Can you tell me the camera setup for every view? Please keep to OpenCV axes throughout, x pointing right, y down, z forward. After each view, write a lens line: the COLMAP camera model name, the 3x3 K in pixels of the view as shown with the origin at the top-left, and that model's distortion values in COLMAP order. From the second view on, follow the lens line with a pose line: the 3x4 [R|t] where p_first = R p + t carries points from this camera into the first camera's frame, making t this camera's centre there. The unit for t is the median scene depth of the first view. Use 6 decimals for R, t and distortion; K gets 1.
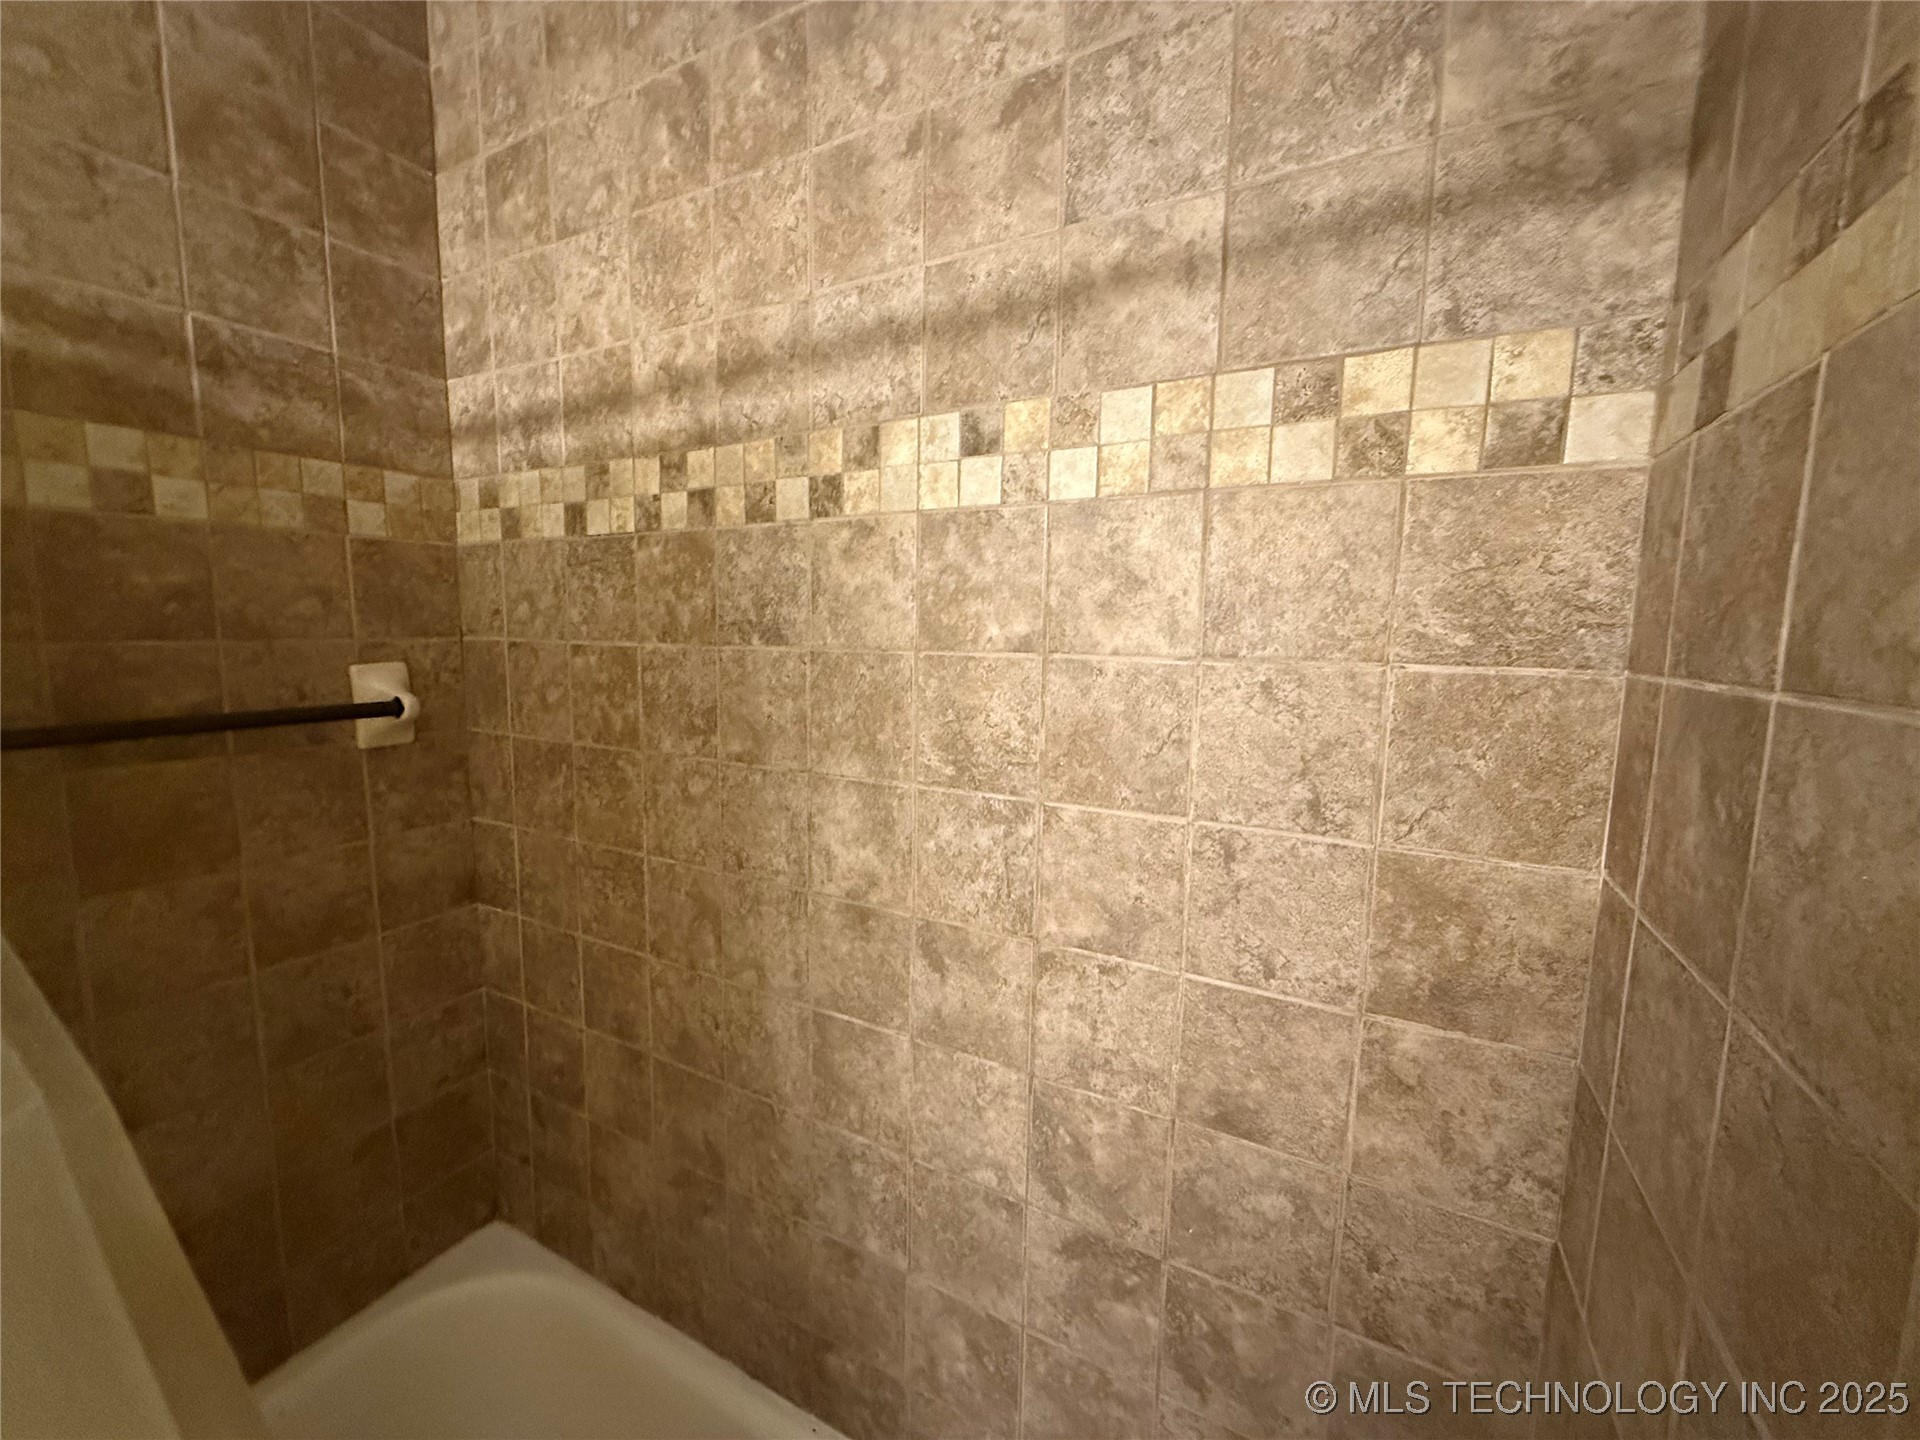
lens RADIAL K [[767.2, 0, 959.4], [0, 767.2, 721.4], [0, 0, 1]] dist [0.002238, -0.000861]
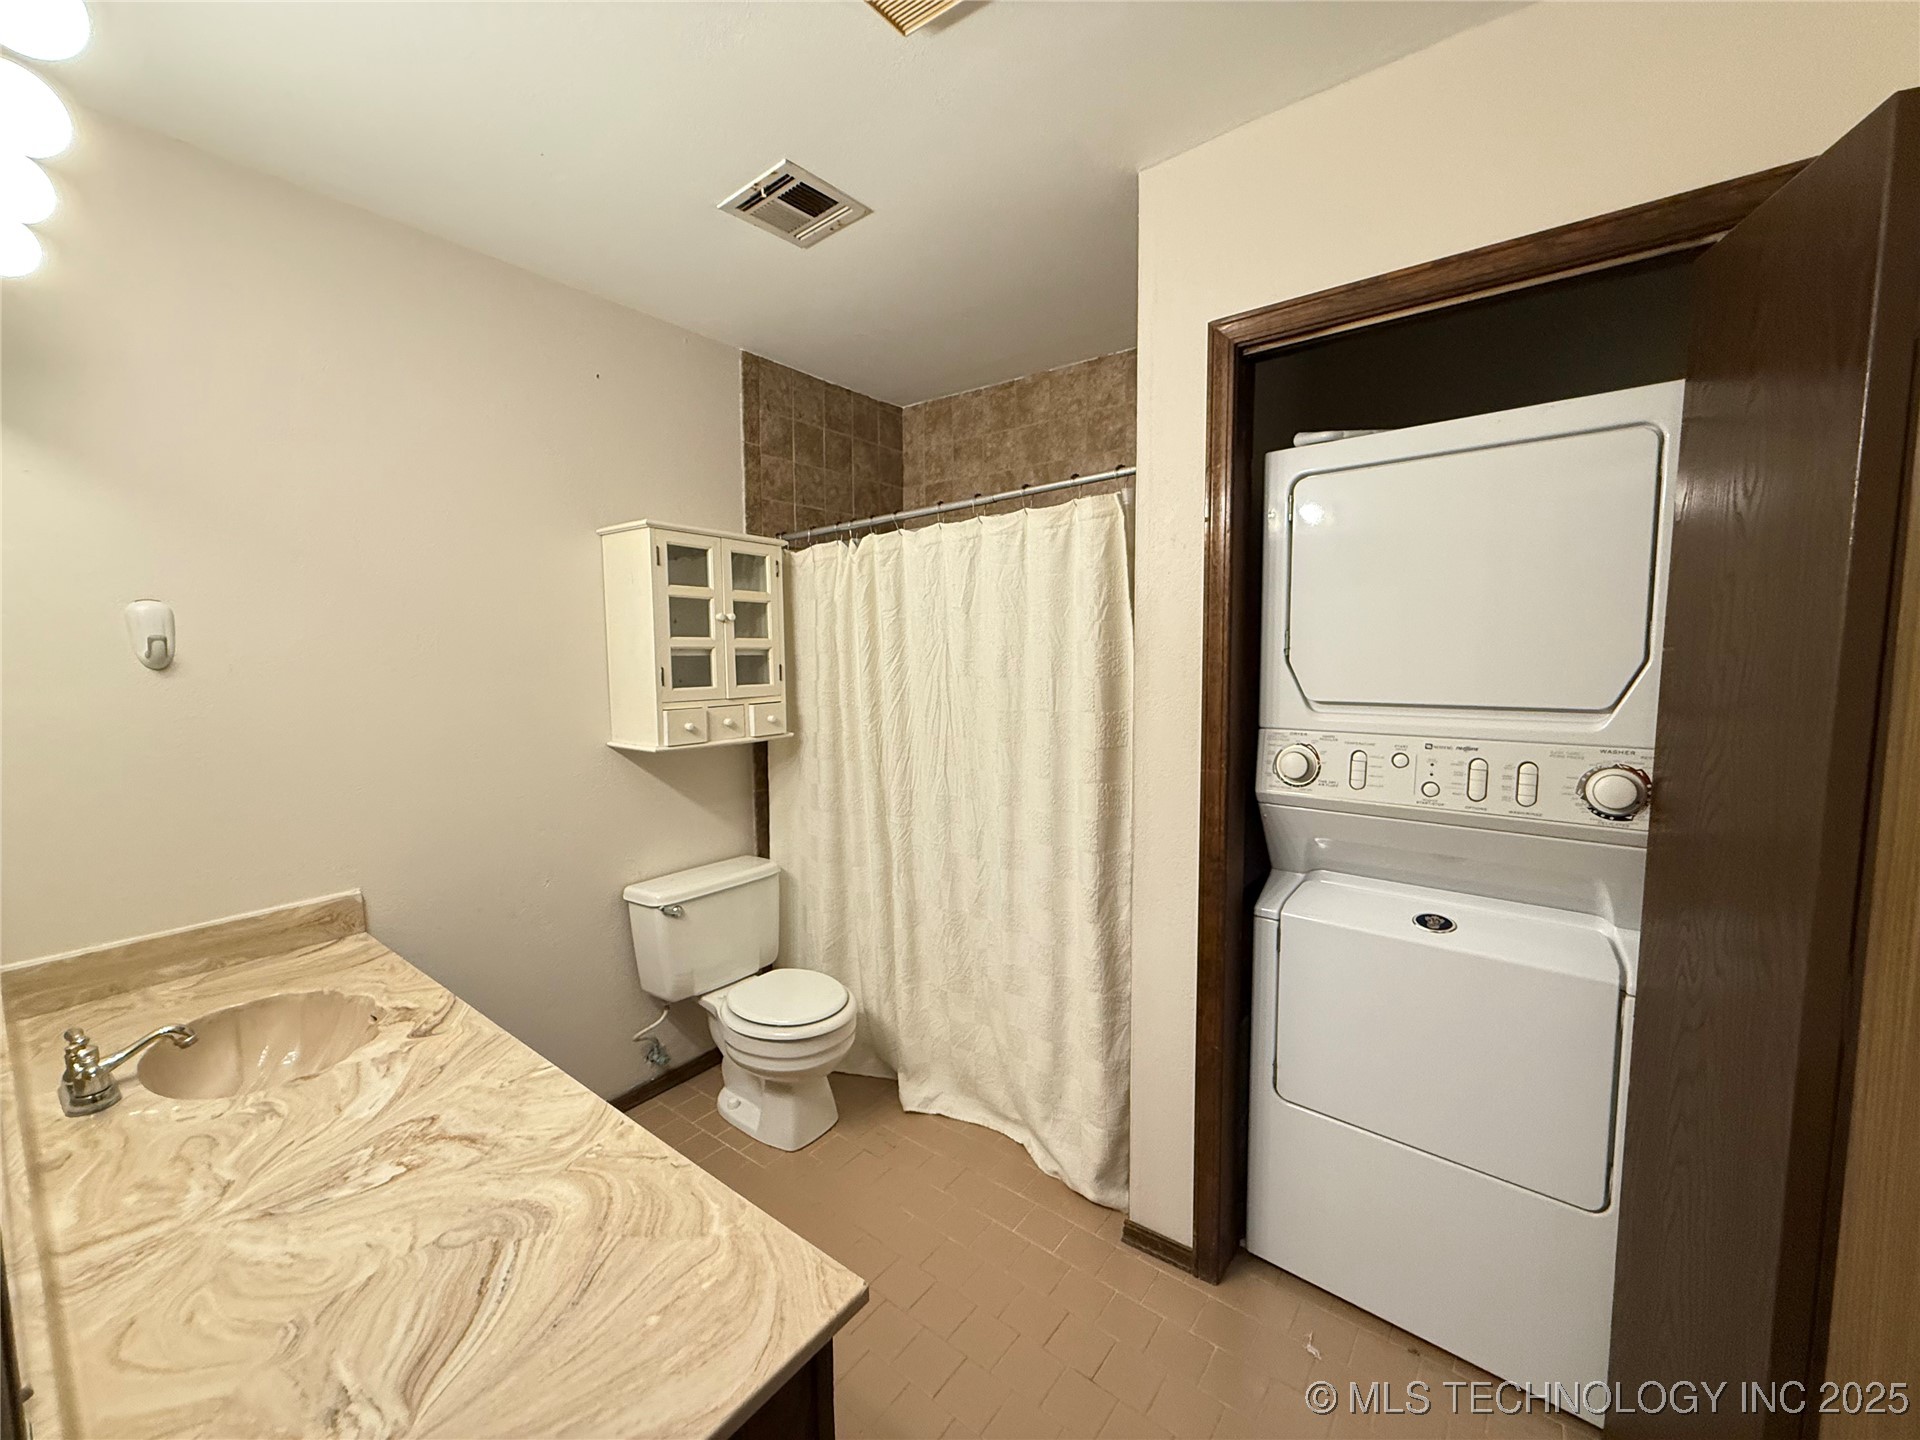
lens RADIAL K [[767.2, 0, 956.7], [0, 767.2, 722.9], [0, 0, 1]] dist [0.002238, -0.000861]
pose [[0.986016, -0.008830, -0.166414, -0.038980], [0.004144, 0.999586, -0.028487, 0.231987], [0.166597, 0.027399, 0.985644, -1.792610]]
